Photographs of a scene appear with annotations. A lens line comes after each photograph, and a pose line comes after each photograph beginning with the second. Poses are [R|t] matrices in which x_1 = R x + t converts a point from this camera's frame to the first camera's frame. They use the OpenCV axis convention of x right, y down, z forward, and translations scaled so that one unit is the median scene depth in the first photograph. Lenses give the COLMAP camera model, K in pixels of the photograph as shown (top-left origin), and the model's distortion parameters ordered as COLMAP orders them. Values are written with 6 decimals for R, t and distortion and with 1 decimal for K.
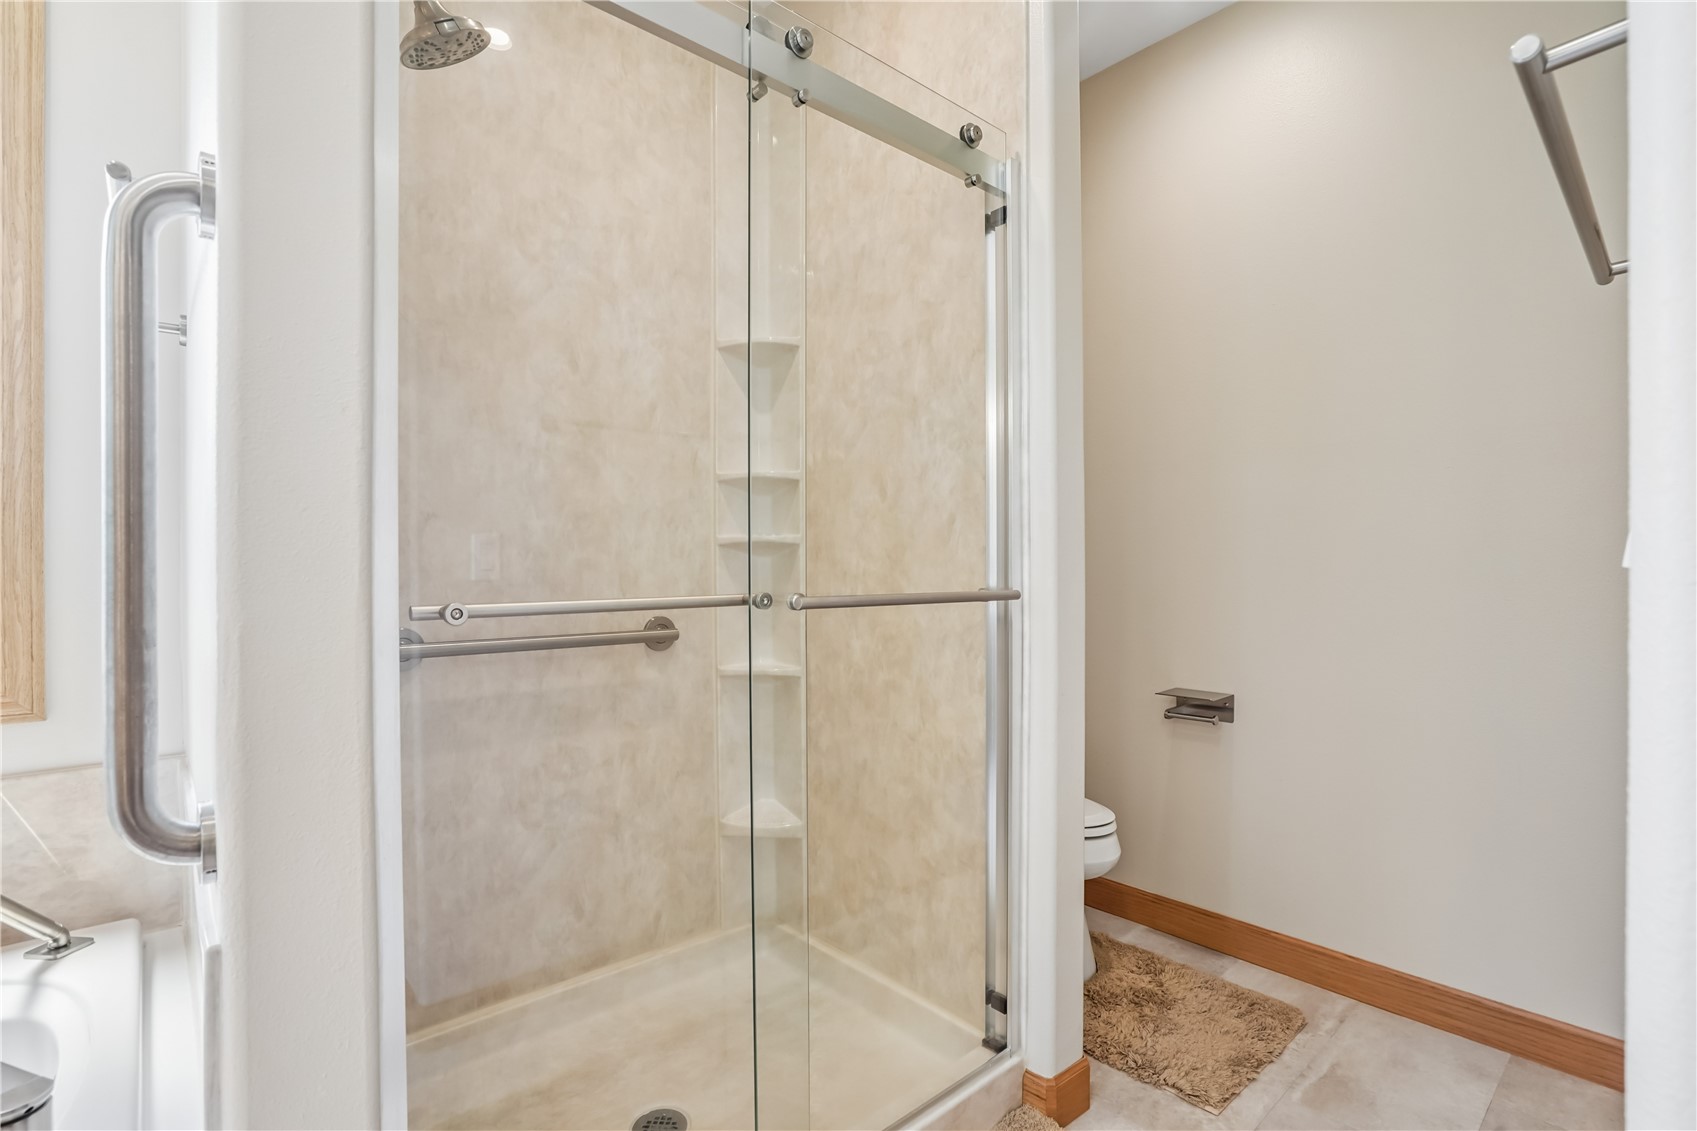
lens RADIAL K [[792.7, 0, 828.3], [0, 792.7, 565.0], [0, 0, 1]] dist [-0.026434, 0.007210]
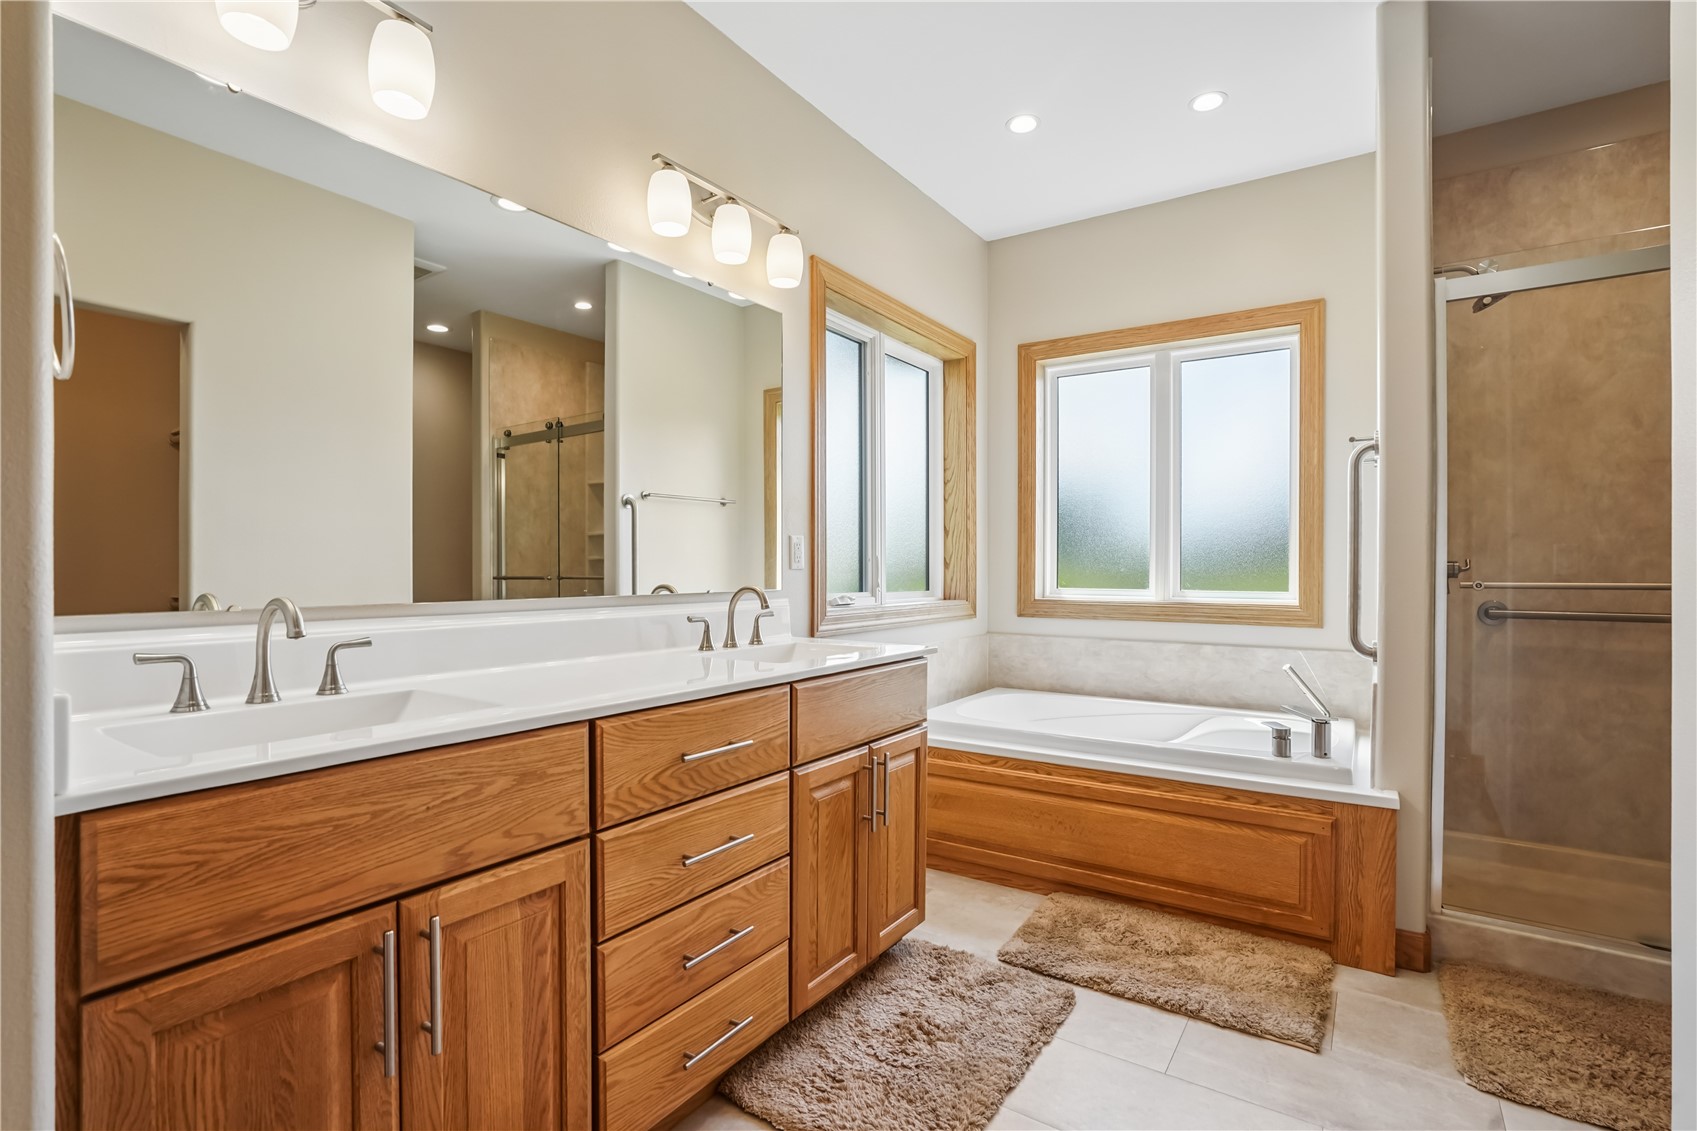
lens RADIAL K [[792.7, 0, 844.2], [0, 792.7, 573.0], [0, 0, 1]] dist [-0.026434, 0.007210]
pose [[0.258793, 0.017326, -0.965777, 1.692125], [-0.002525, 0.999848, 0.017260, -0.015707], [0.965930, -0.002029, 0.258797, -1.876930]]
